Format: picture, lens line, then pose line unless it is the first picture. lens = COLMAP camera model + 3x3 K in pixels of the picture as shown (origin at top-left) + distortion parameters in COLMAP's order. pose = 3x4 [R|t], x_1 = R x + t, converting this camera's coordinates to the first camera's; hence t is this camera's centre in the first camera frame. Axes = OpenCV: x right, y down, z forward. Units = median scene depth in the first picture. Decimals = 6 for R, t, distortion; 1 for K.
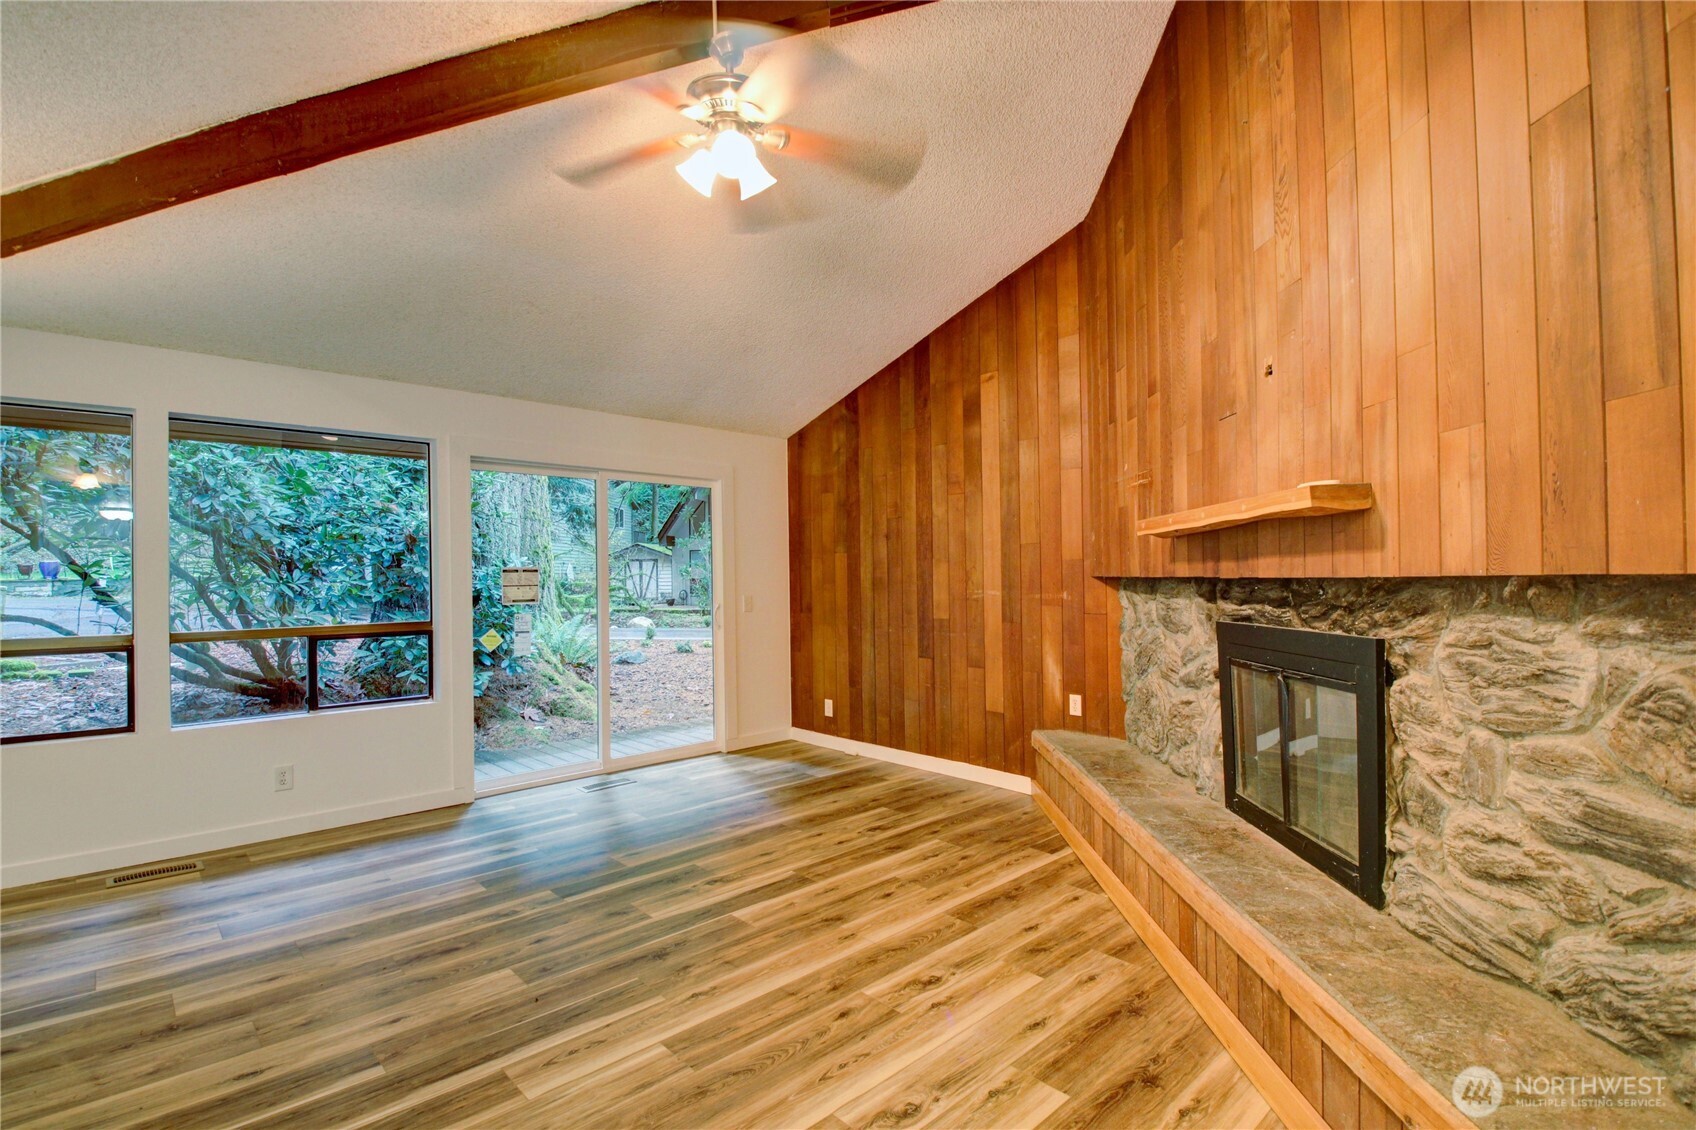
lens RADIAL K [[790.4, 0, 850.1], [0, 790.4, 574.4], [0, 0, 1]] dist [-0.029945, -0.000967]
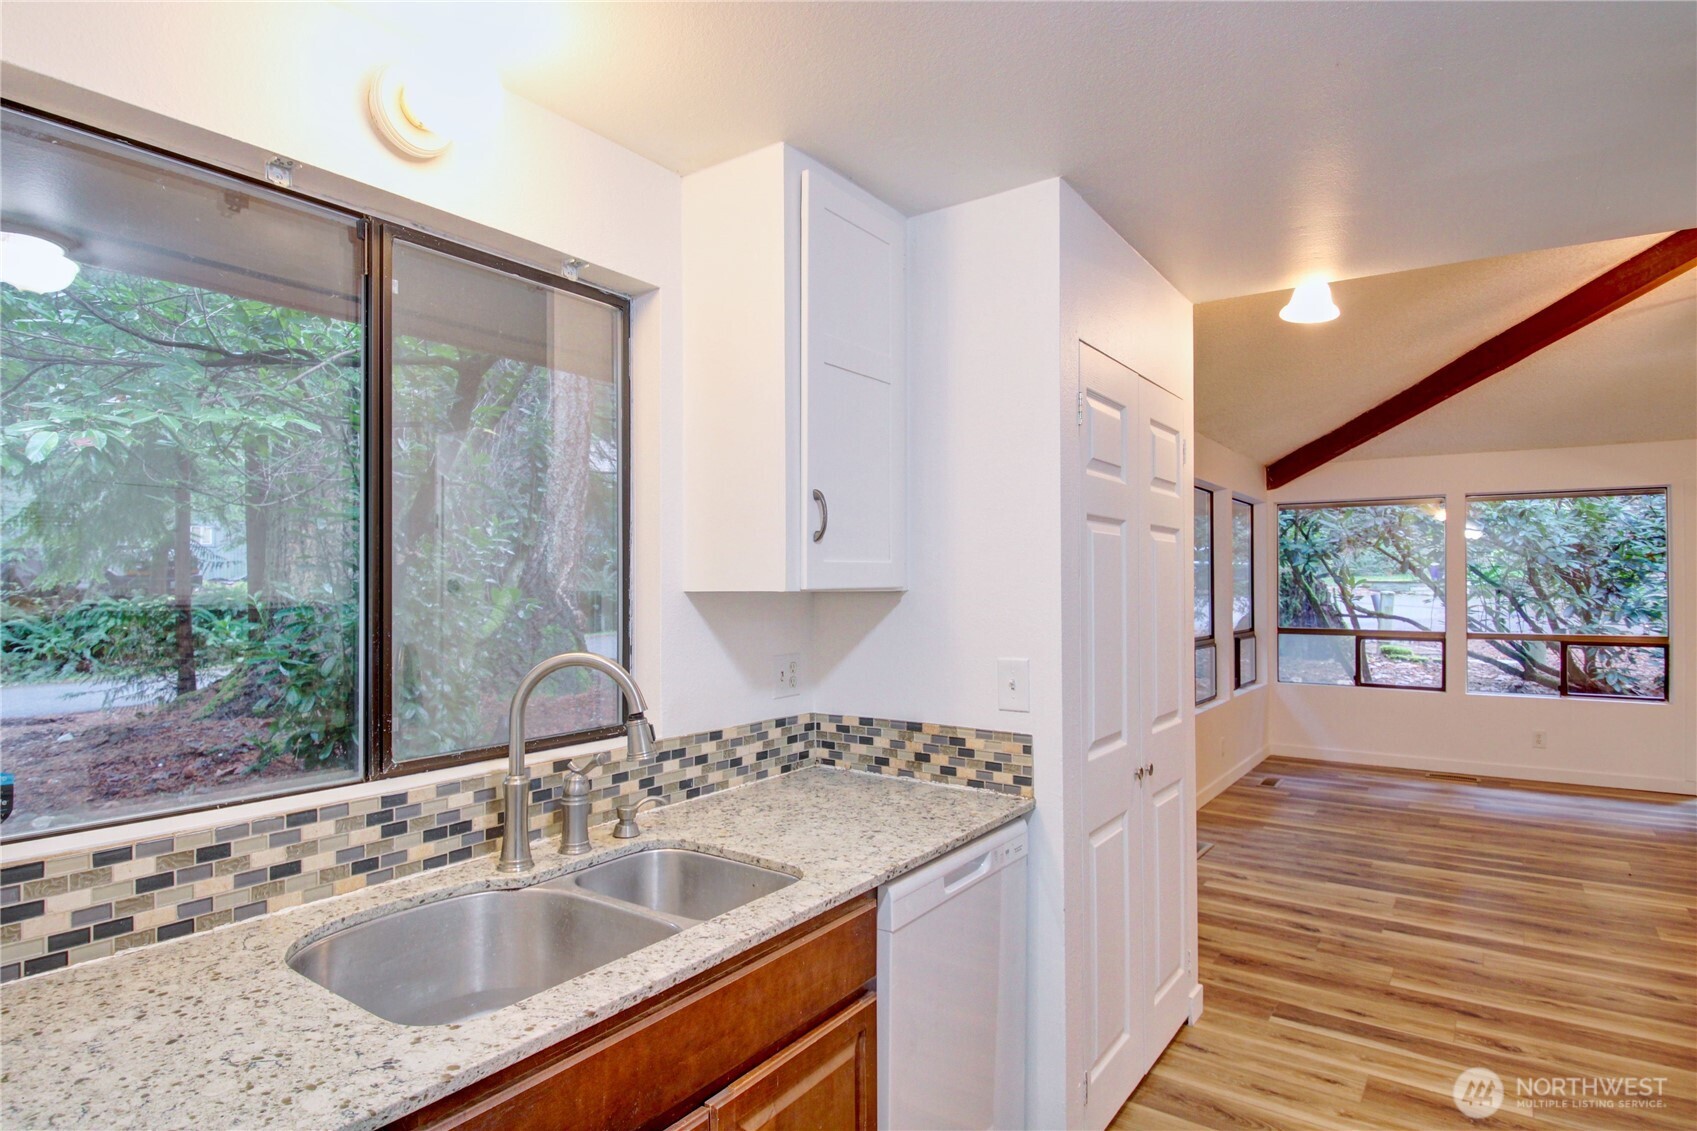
lens RADIAL K [[927.9, 0, 849.3], [0, 927.9, 575.3], [0, 0, 1]] dist [-0.004125, -0.001160]
pose [[0.187306, 0.005048, -0.982289, 0.448519], [-0.000112, 0.999987, 0.005118, -0.029800], [0.982302, -0.000848, 0.187304, -0.359294]]
